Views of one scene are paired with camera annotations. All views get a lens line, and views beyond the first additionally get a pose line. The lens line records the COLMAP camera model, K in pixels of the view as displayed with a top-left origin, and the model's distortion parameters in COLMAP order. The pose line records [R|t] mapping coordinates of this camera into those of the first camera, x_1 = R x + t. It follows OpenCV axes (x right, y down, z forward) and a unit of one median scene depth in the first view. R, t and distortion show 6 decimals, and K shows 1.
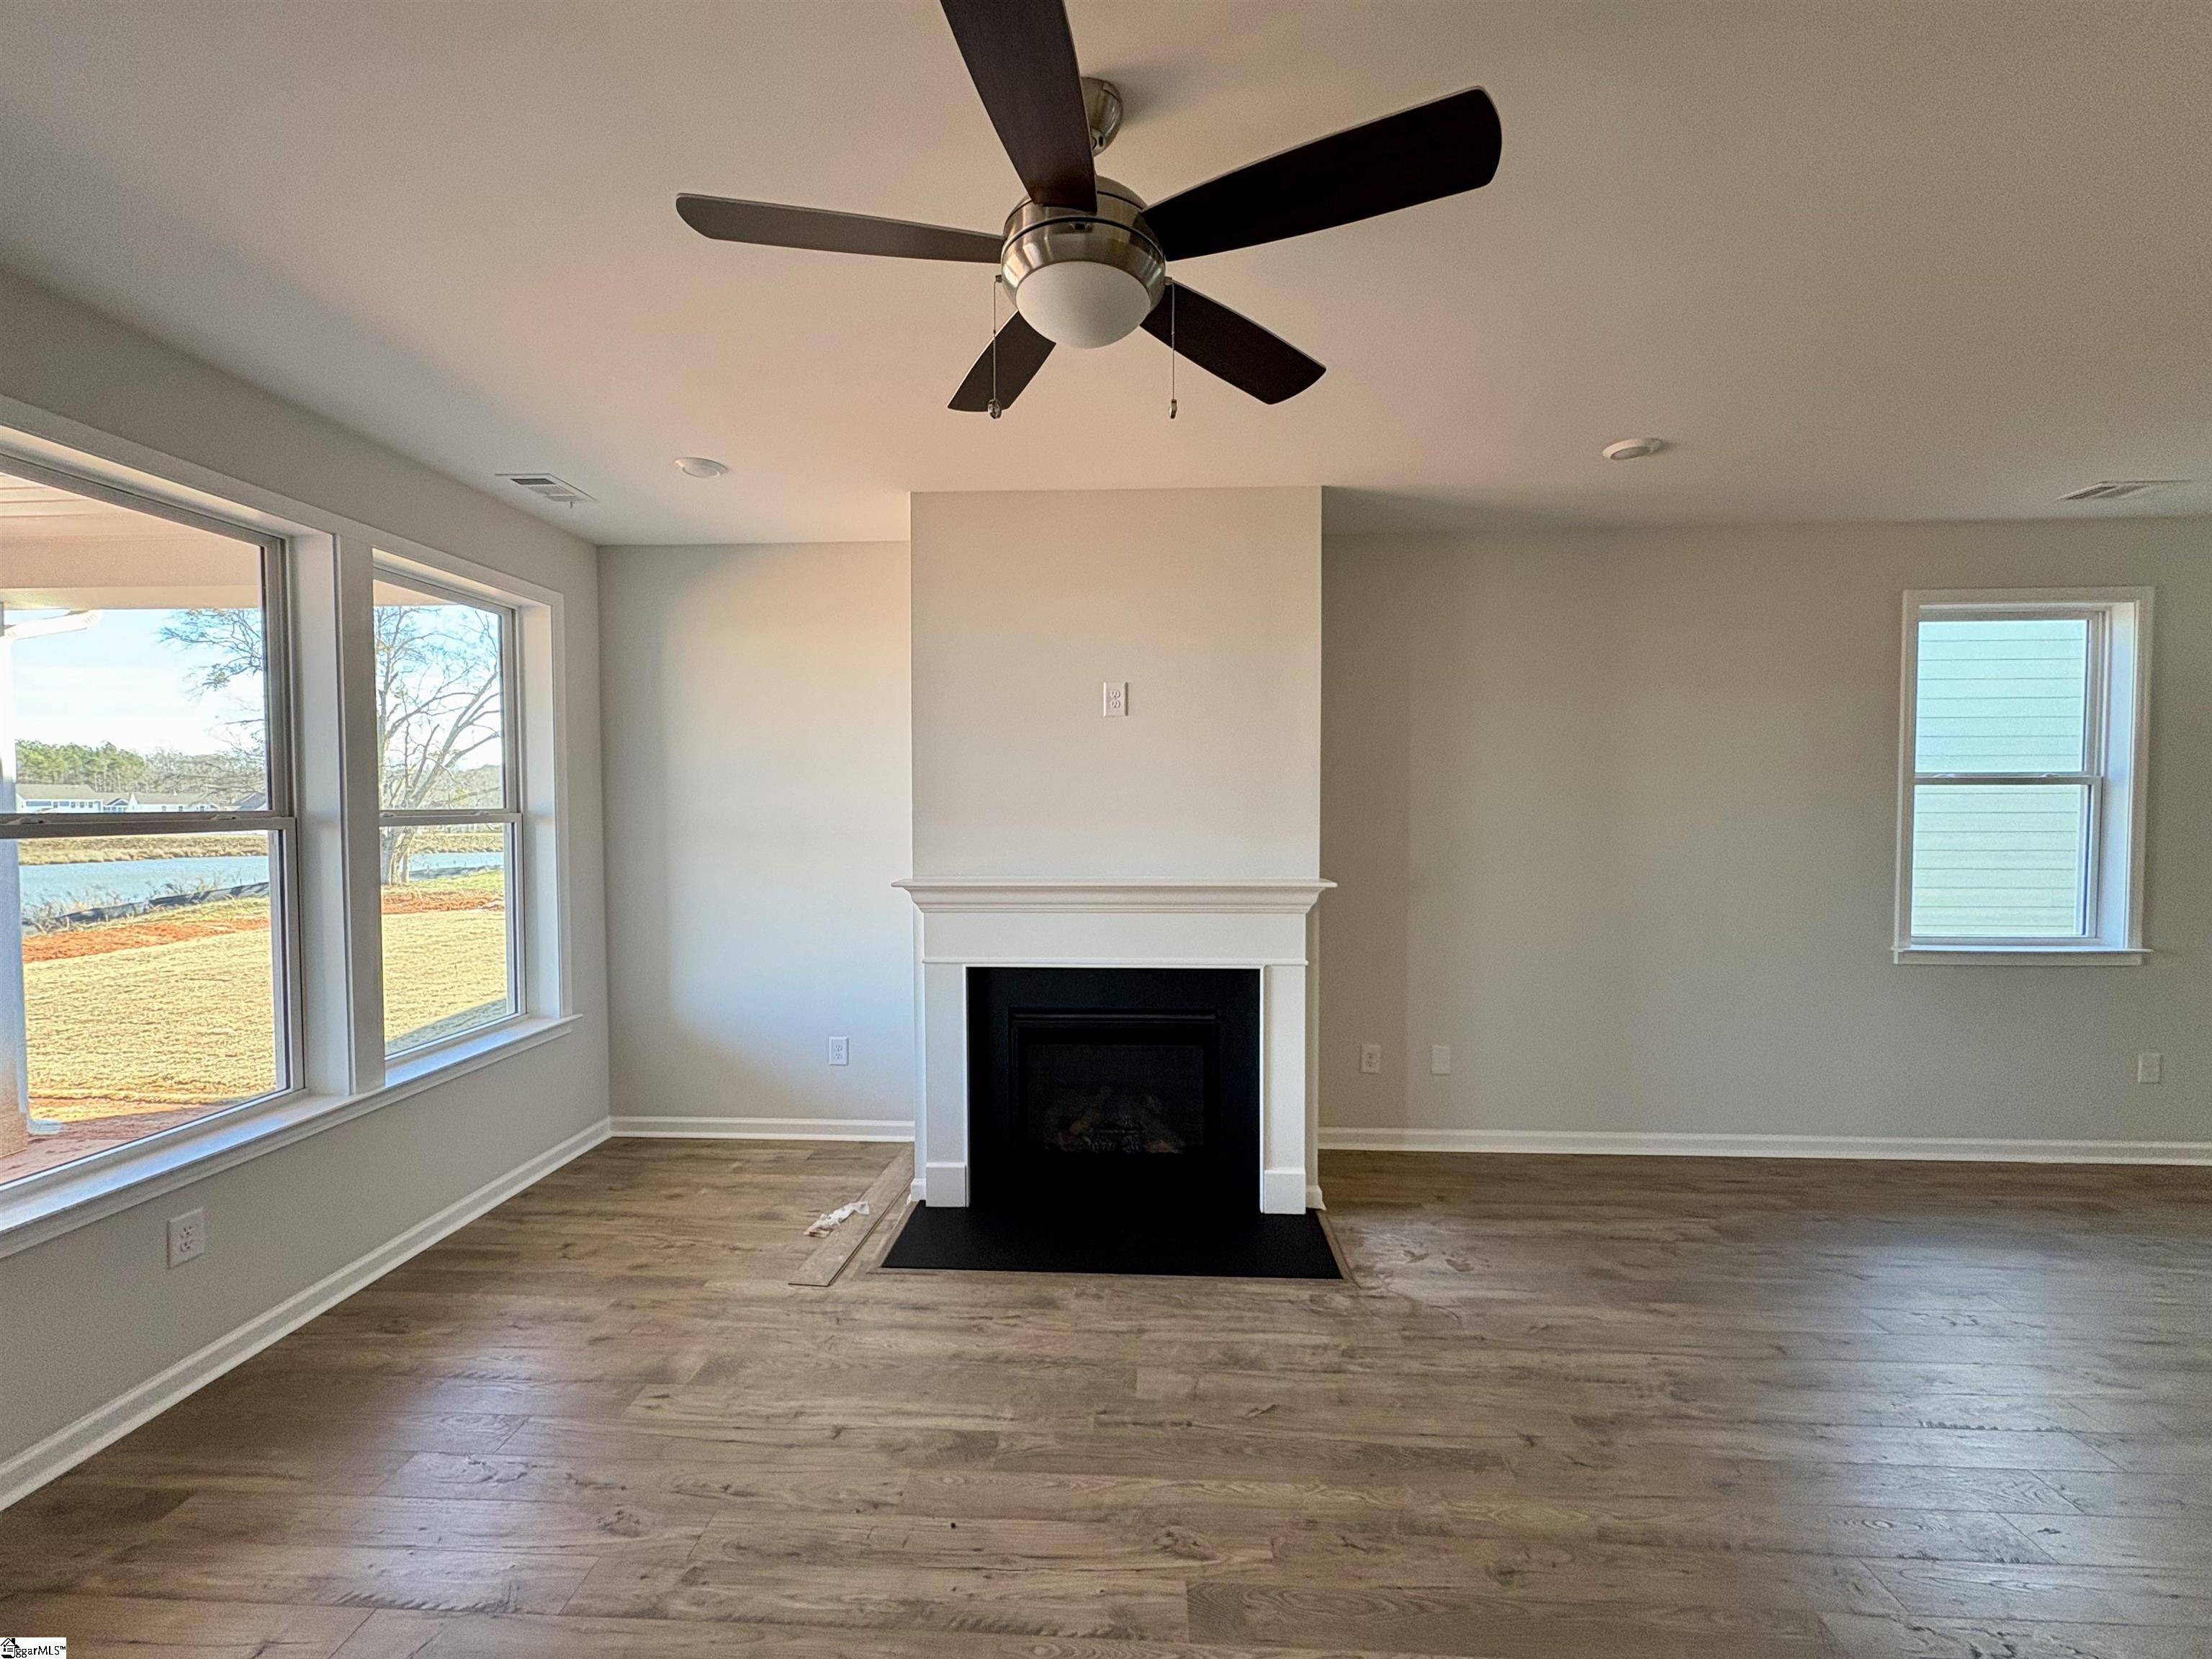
lens RADIAL K [[881.9, 0, 1113.5], [0, 881.9, 821.2], [0, 0, 1]] dist [-0.000150, 0.000845]
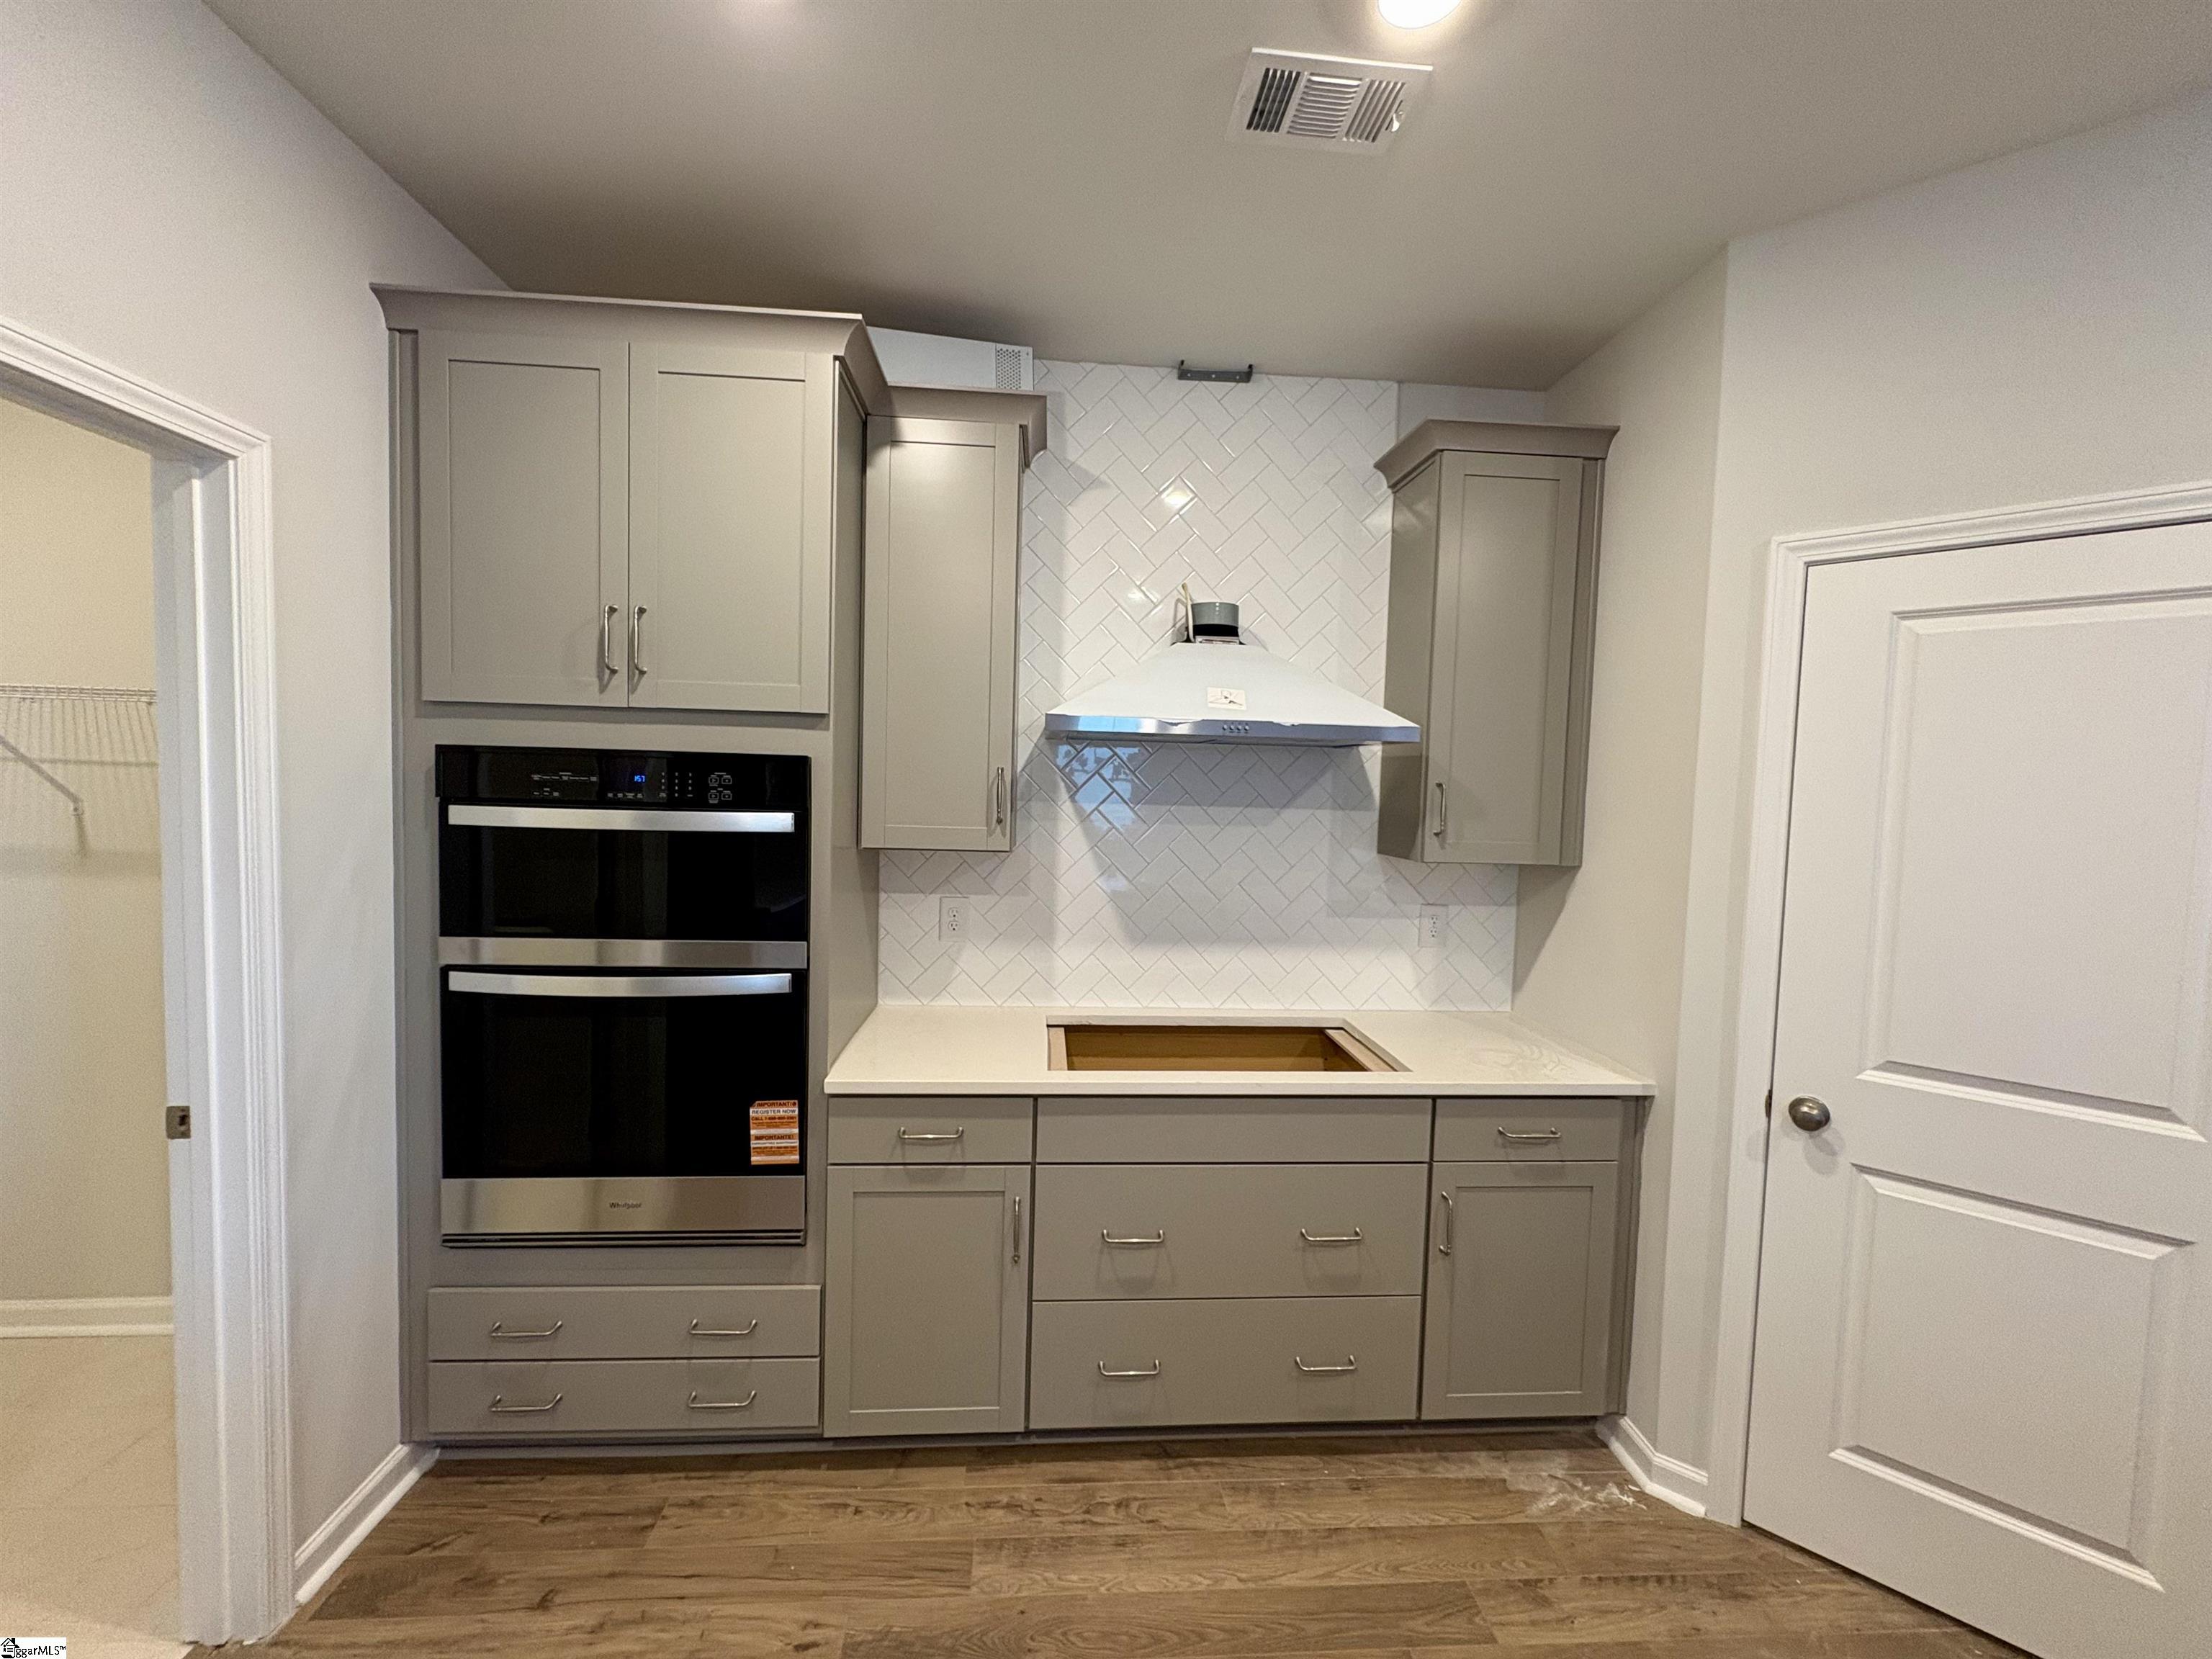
lens RADIAL K [[881.9, 0, 1101.7], [0, 881.9, 831.3], [0, 0, 1]] dist [-0.000150, 0.000845]
pose [[-0.992048, -0.017884, -0.124586, -0.085978], [-0.027923, 0.996460, 0.079299, -0.005479], [0.122727, 0.082147, -0.989035, 0.221399]]
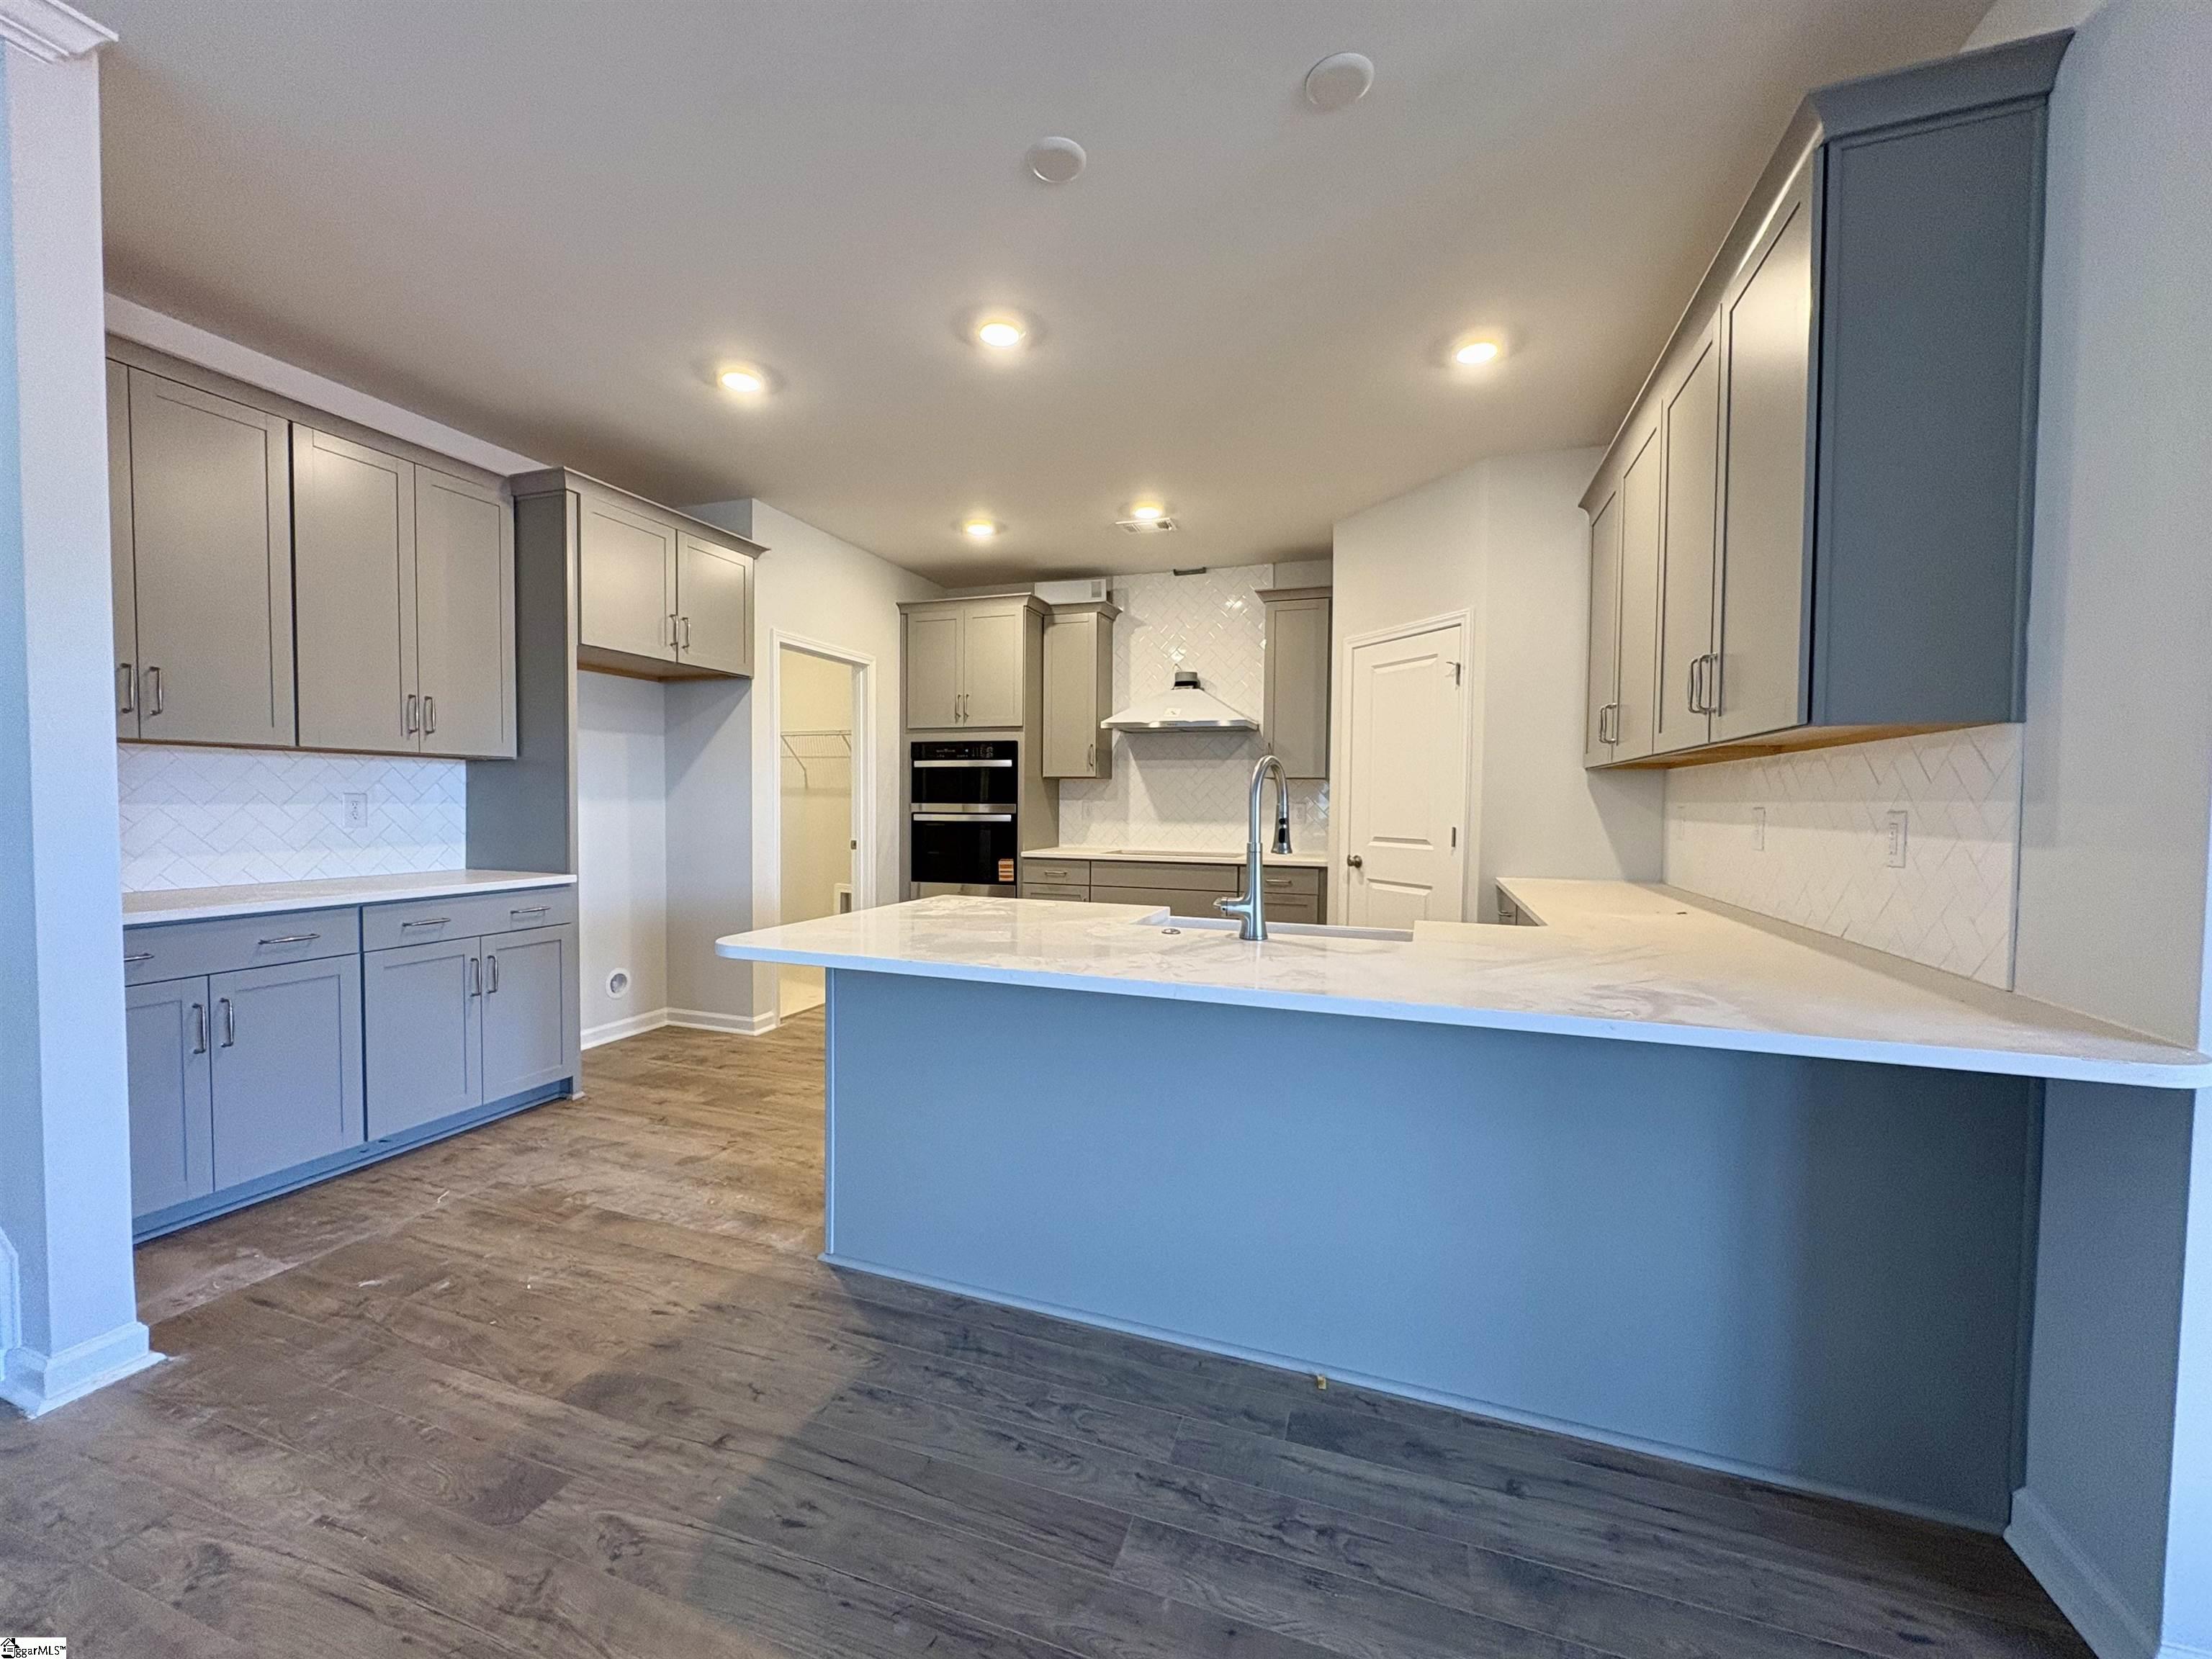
lens RADIAL K [[881.9, 0, 1104.8], [0, 881.9, 834.9], [0, 0, 1]] dist [-0.000150, 0.000845]
pose [[-0.961286, -0.016808, 0.275038, -0.182767], [0.000680, 0.997990, 0.063367, 0.008780], [-0.275551, 0.061101, -0.959343, 0.408582]]
